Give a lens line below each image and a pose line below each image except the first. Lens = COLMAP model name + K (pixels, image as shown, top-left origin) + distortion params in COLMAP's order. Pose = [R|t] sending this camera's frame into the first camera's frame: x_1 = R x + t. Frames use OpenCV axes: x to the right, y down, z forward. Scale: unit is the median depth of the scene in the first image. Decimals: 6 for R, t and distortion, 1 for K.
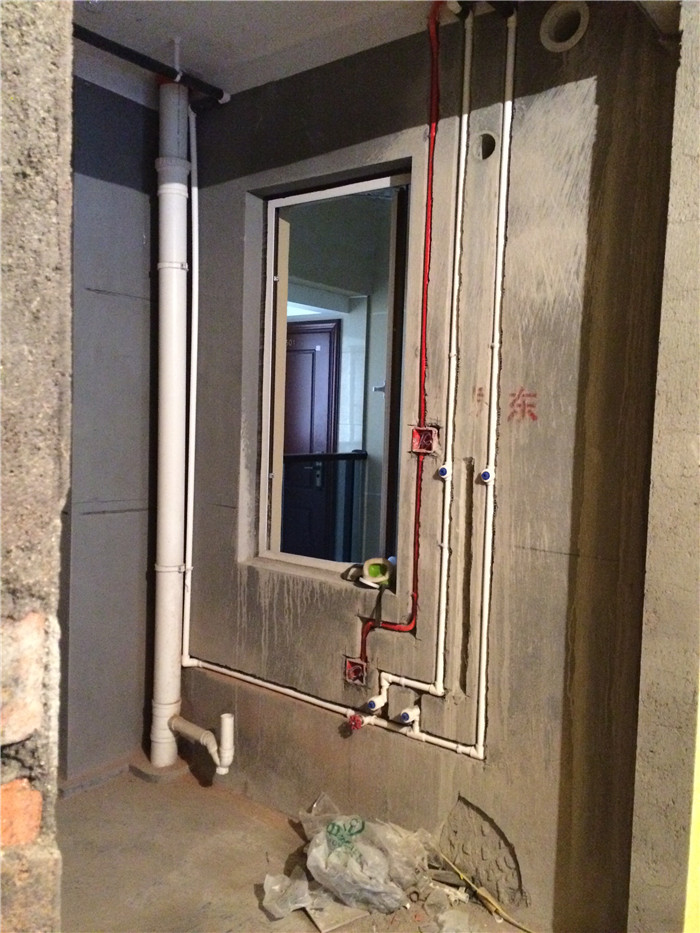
lens RADIAL K [[794.9, 0, 350.0], [0, 794.9, 466.5], [0, 0, 1]] dist [0.090605, -0.093637]
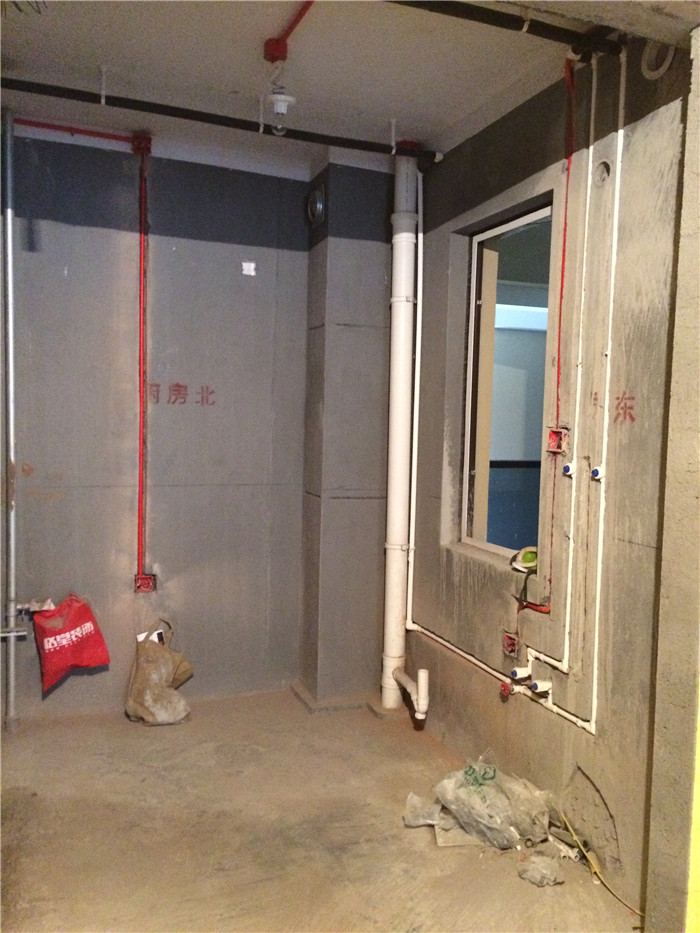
lens RADIAL K [[794.9, 0, 350.0], [0, 794.9, 466.5], [0, 0, 1]] dist [0.090605, -0.093637]
pose [[0.861998, 0.021770, -0.506443, 0.397682], [-0.028550, 0.999577, -0.005626, 0.016923], [0.506106, 0.019309, 0.862255, -0.105306]]
